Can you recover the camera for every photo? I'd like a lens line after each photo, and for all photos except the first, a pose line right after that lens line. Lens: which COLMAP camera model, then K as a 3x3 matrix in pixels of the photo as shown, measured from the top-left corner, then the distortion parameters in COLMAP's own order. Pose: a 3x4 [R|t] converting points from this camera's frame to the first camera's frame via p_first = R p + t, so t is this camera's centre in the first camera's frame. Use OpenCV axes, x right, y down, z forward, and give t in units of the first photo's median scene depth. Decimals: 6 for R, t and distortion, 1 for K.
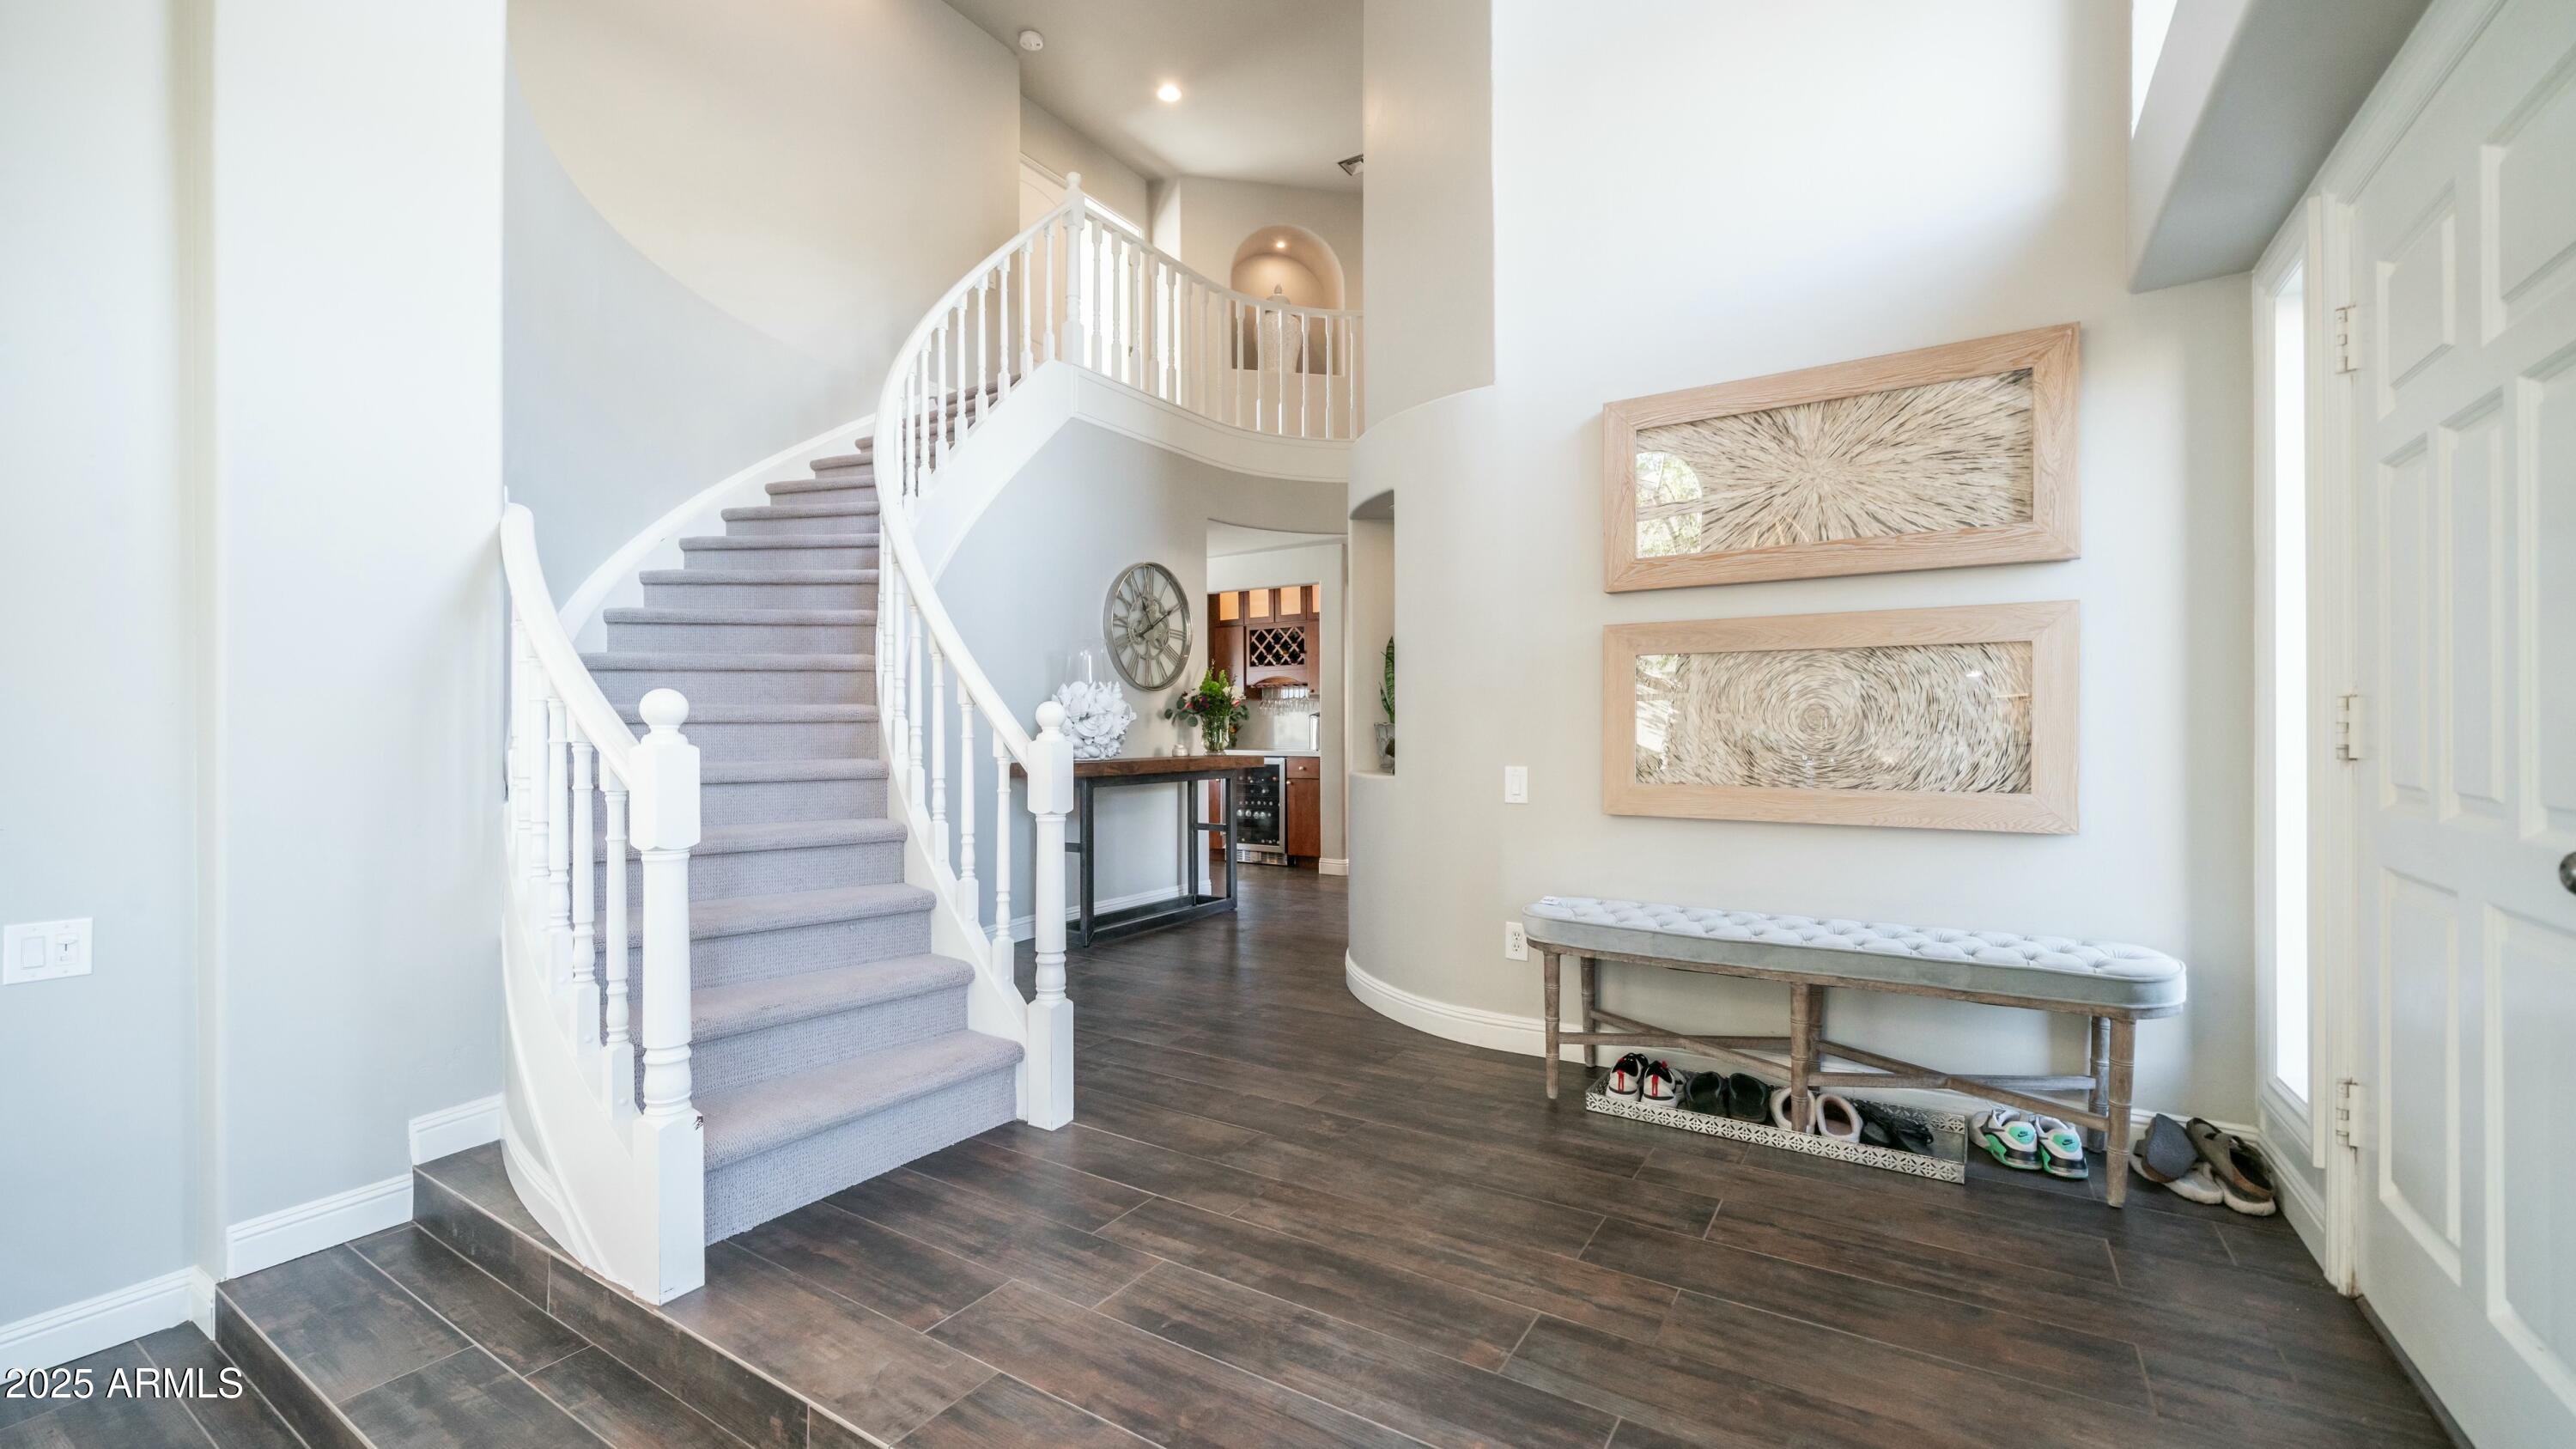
lens RADIAL K [[1078.3, 0, 1279.4], [0, 1078.3, 724.8], [0, 0, 1]] dist [0.000277, -0.000051]
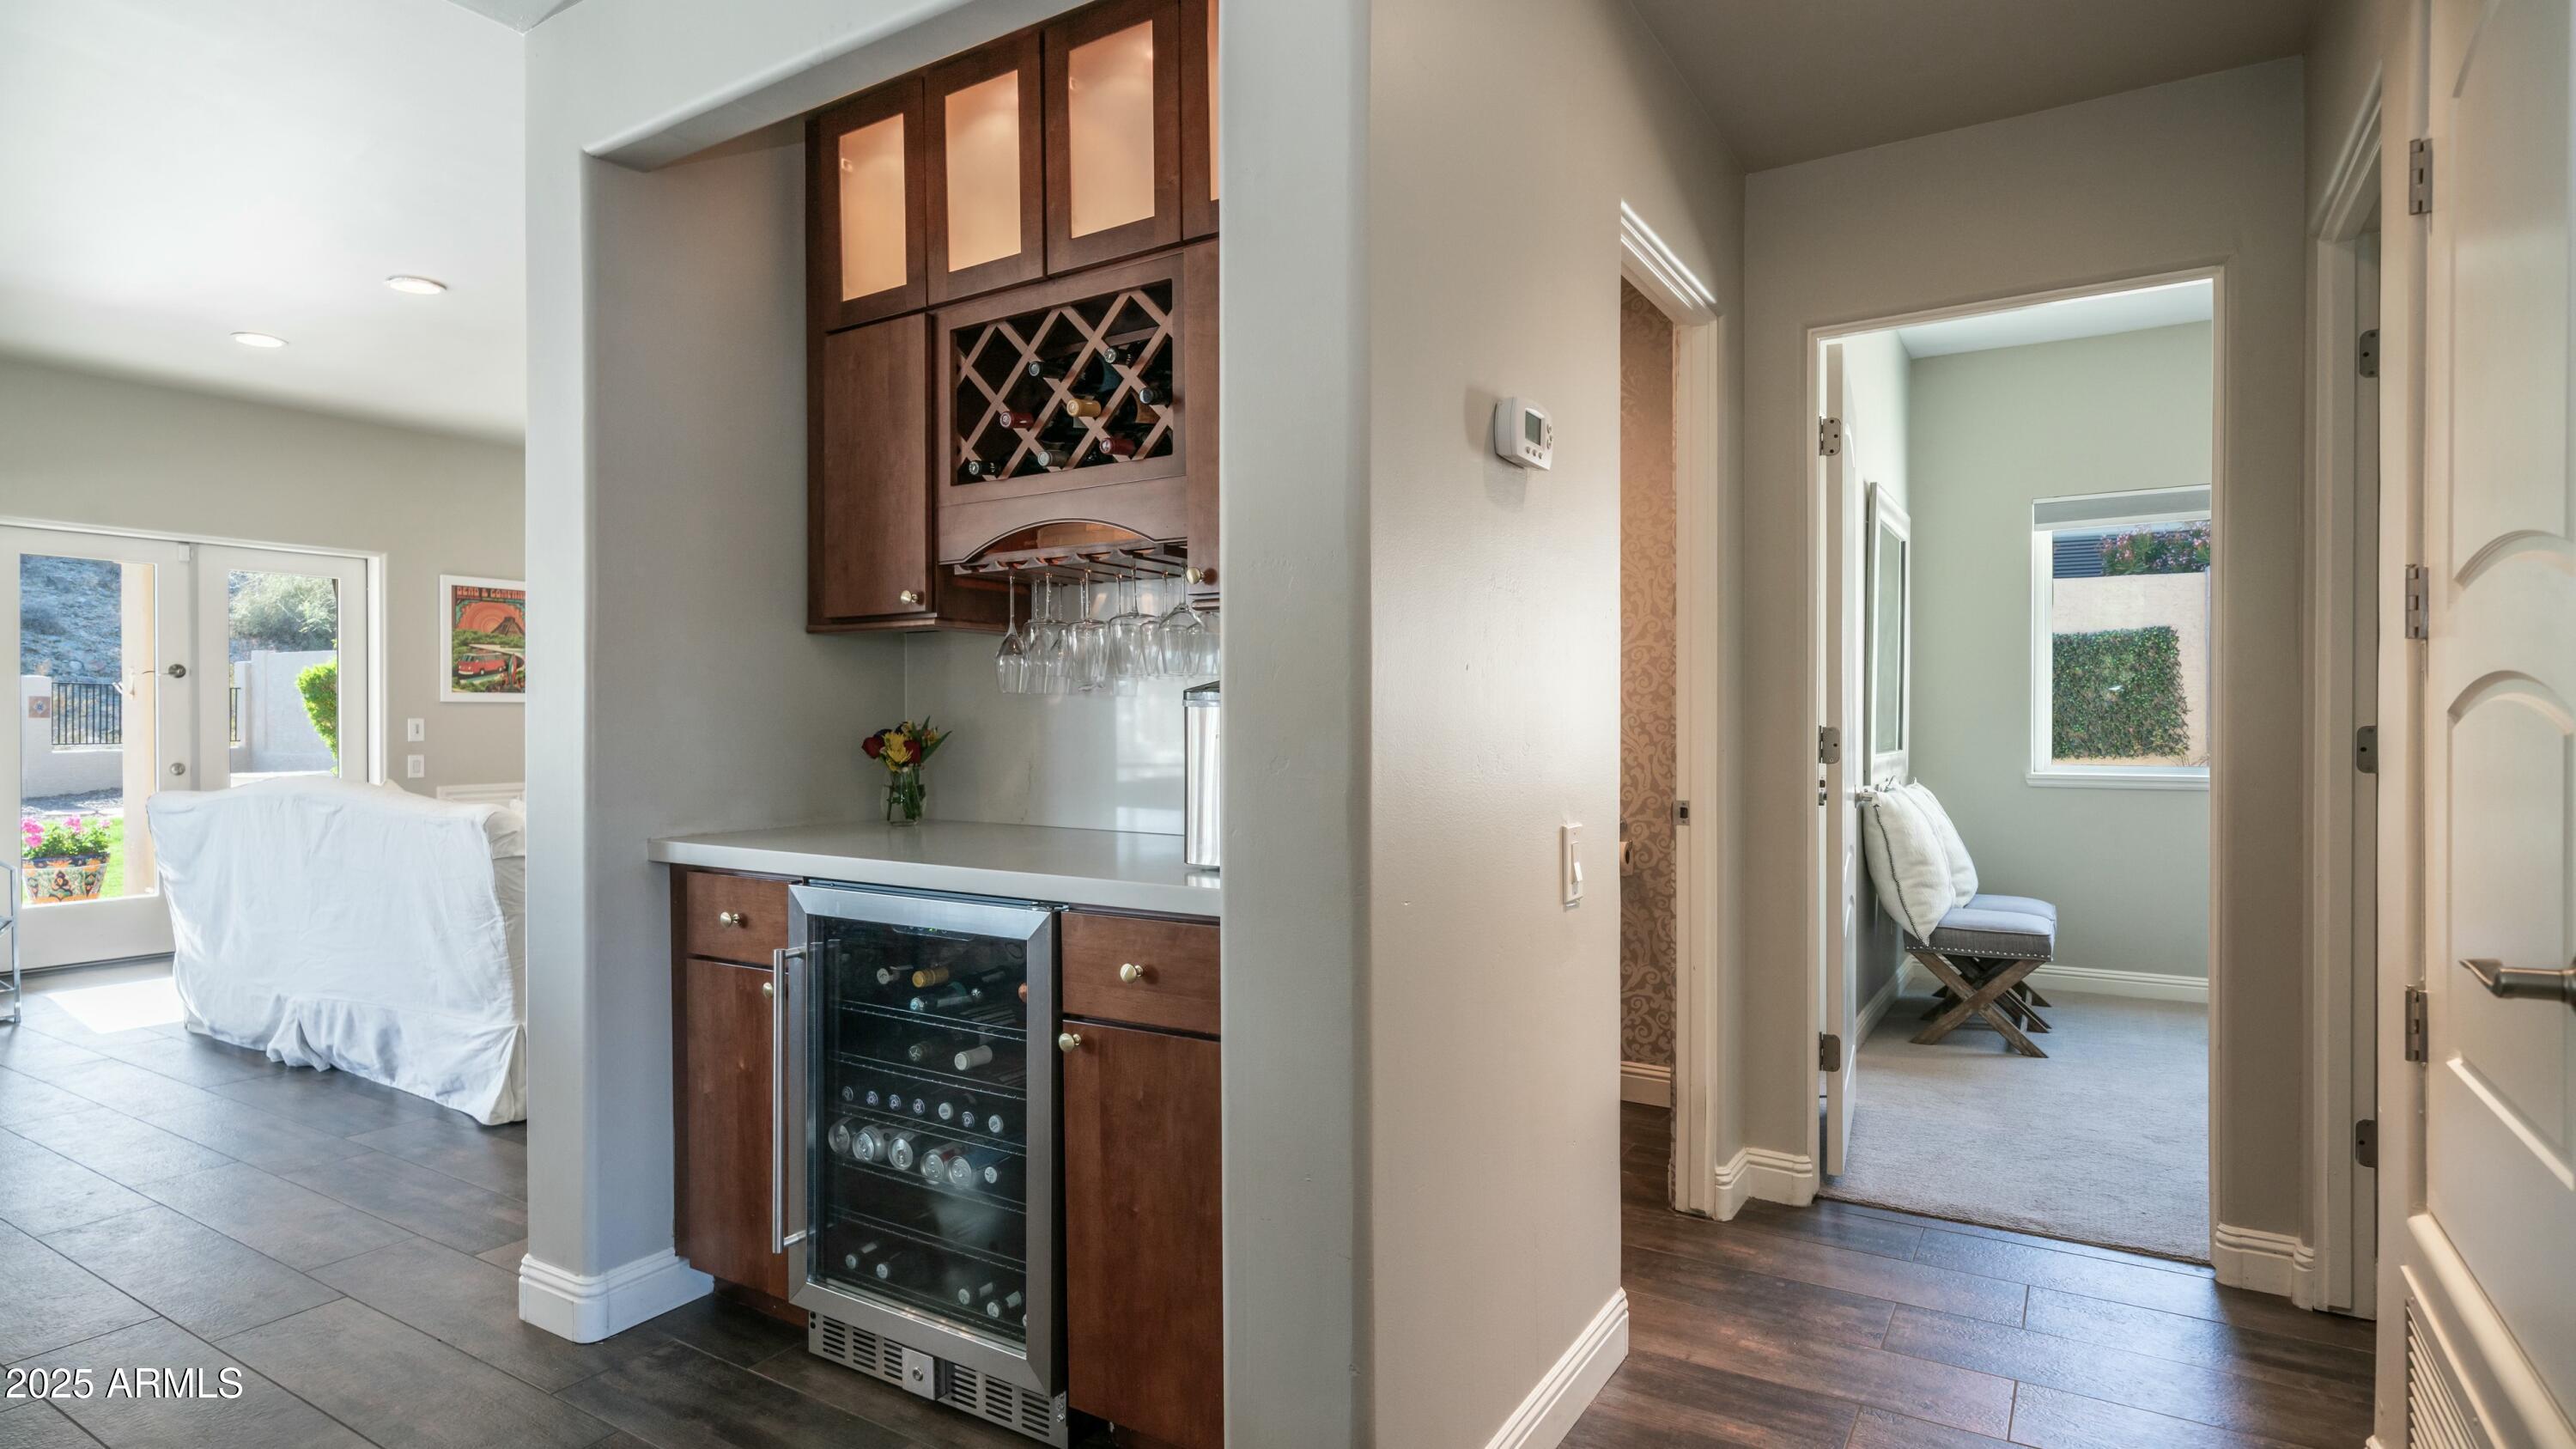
lens RADIAL K [[1258.5, 0, 1300.7], [0, 1258.5, 719.9], [0, 0, 1]] dist [0.003225, 0.000011]
pose [[0.998645, 0.004481, 0.051855, 0.041334], [-0.004410, 0.999989, -0.001484, -0.002835], [-0.051861, 0.001253, 0.998654, 0.858481]]
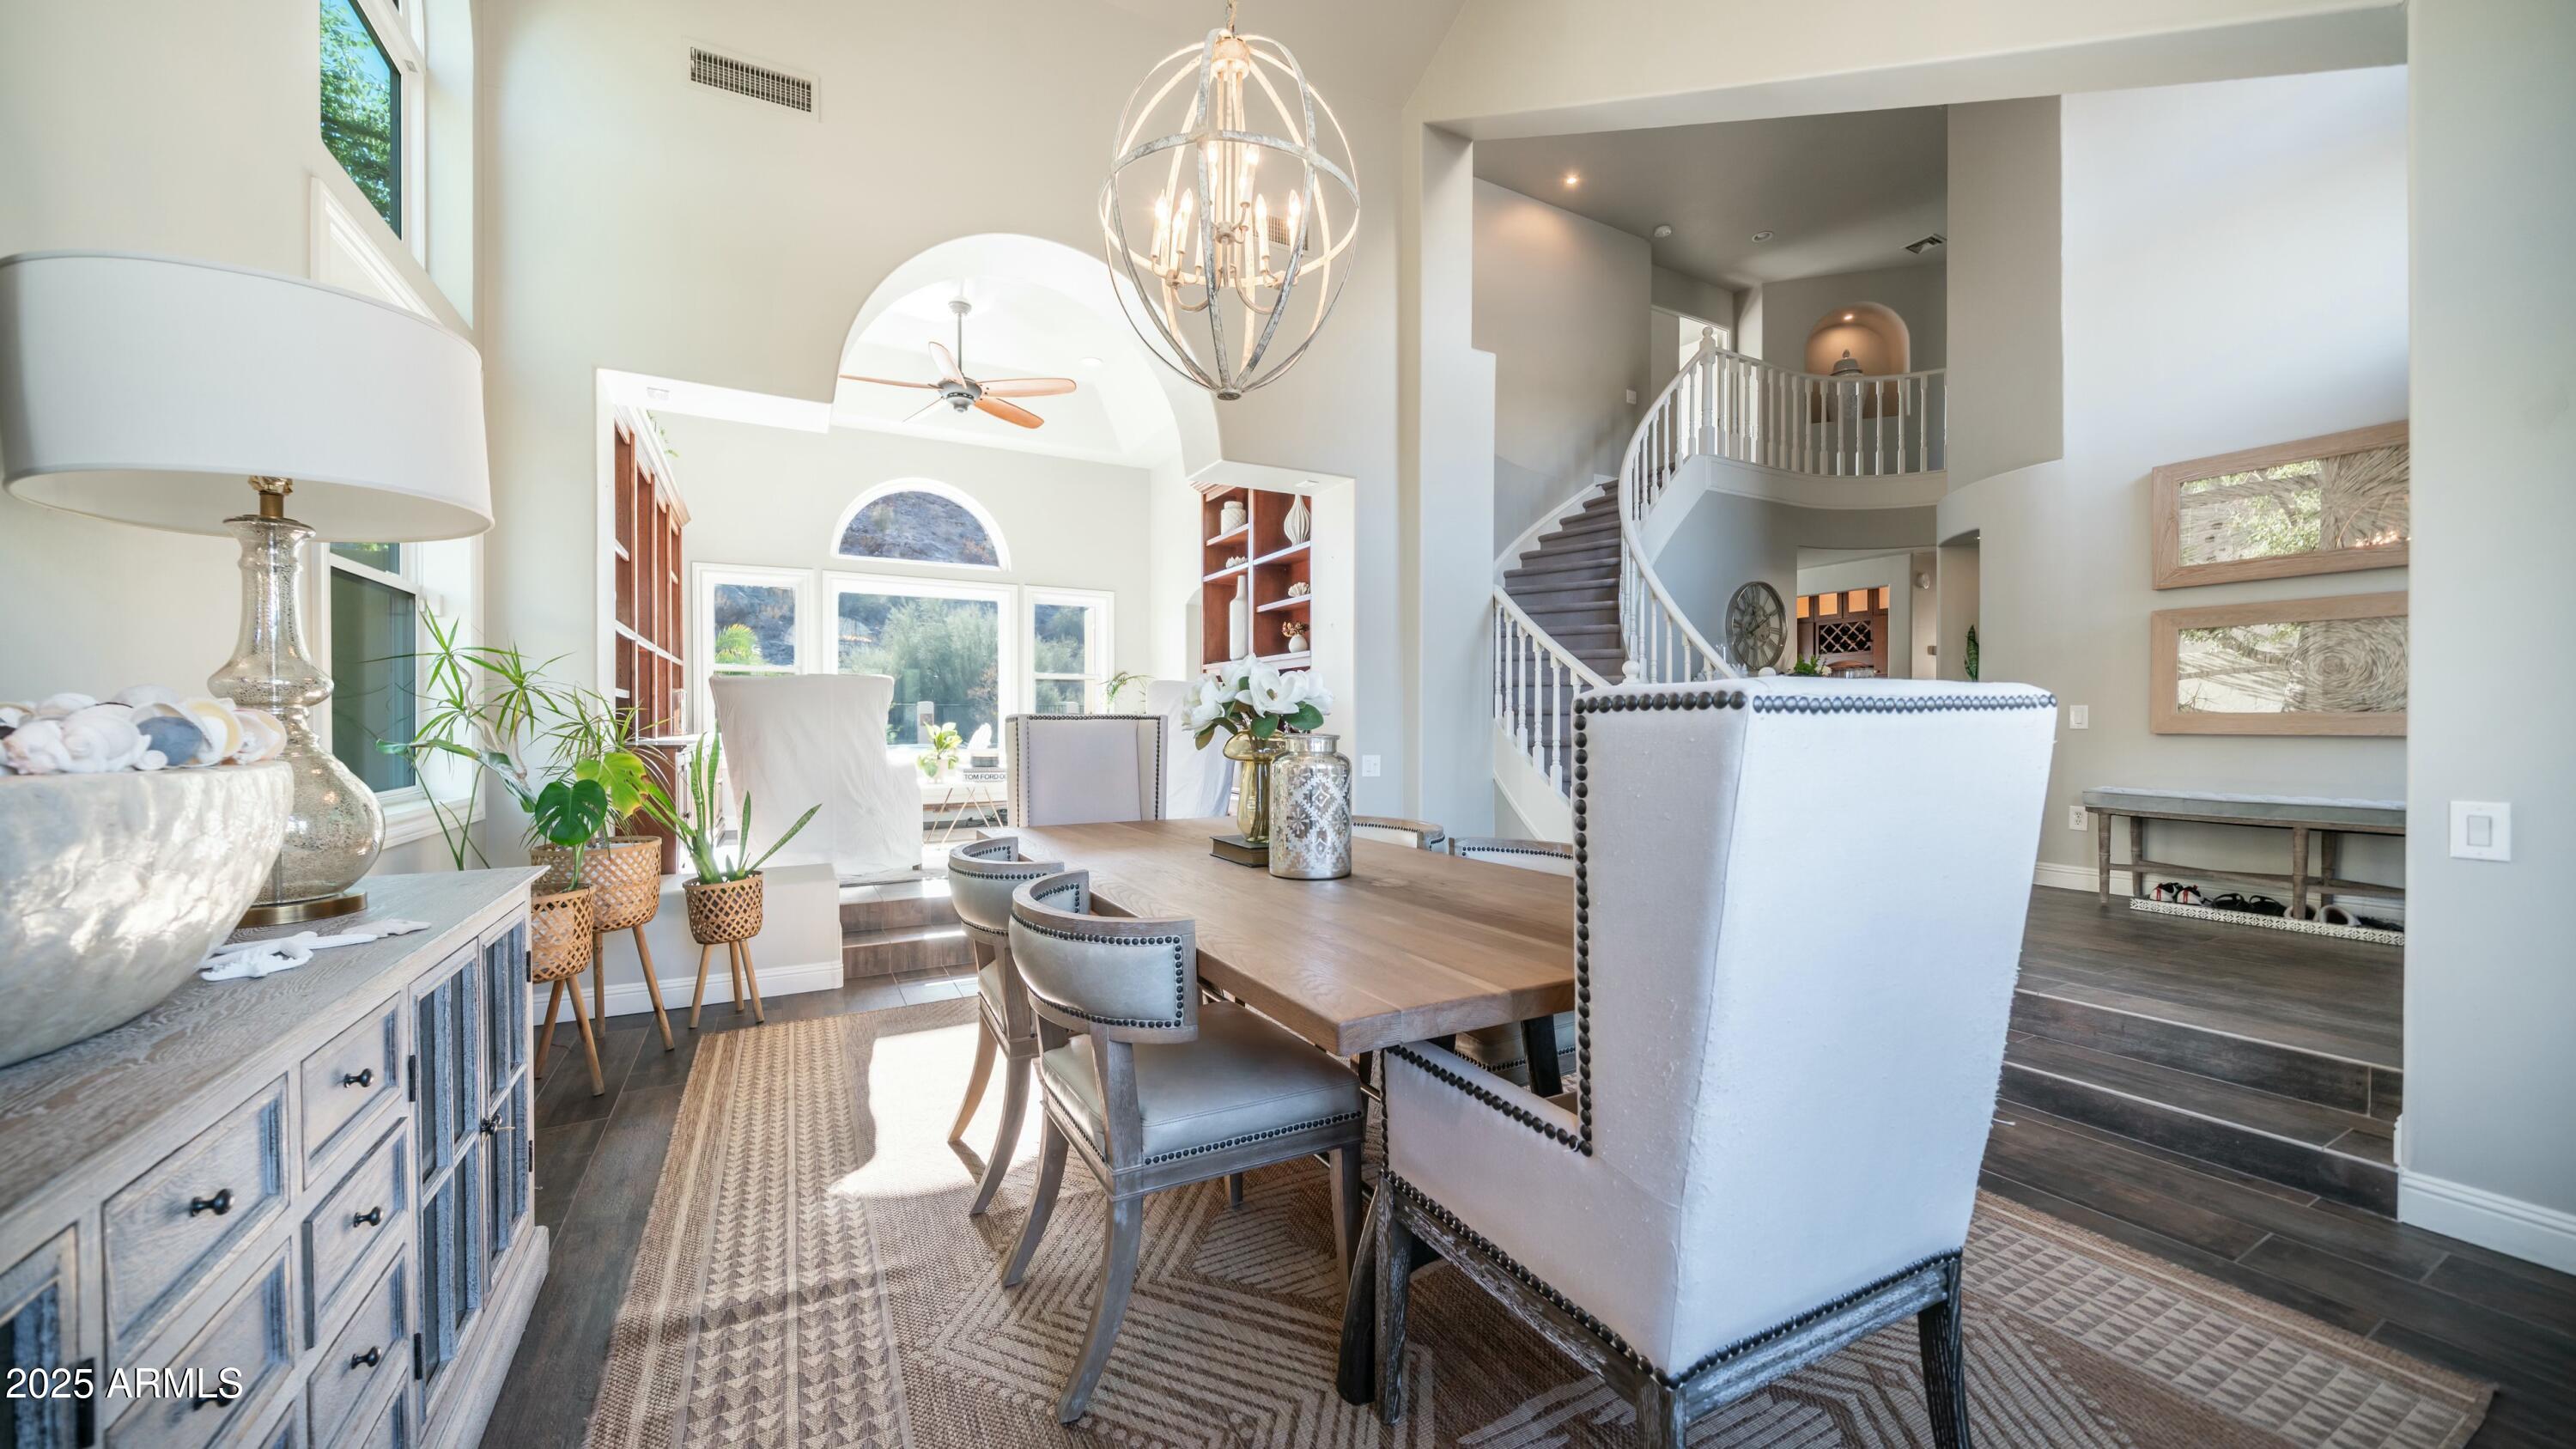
lens RADIAL K [[940.2, 0, 1278.7], [0, 940.2, 727.0], [0, 0, 1]] dist [0.000340, -0.000077]
pose [[0.877646, 0.004197, -0.479291, -0.065401], [0.000220, 0.999958, 0.009160, 0.026496], [0.479309, -0.008144, 0.877608, -0.340398]]
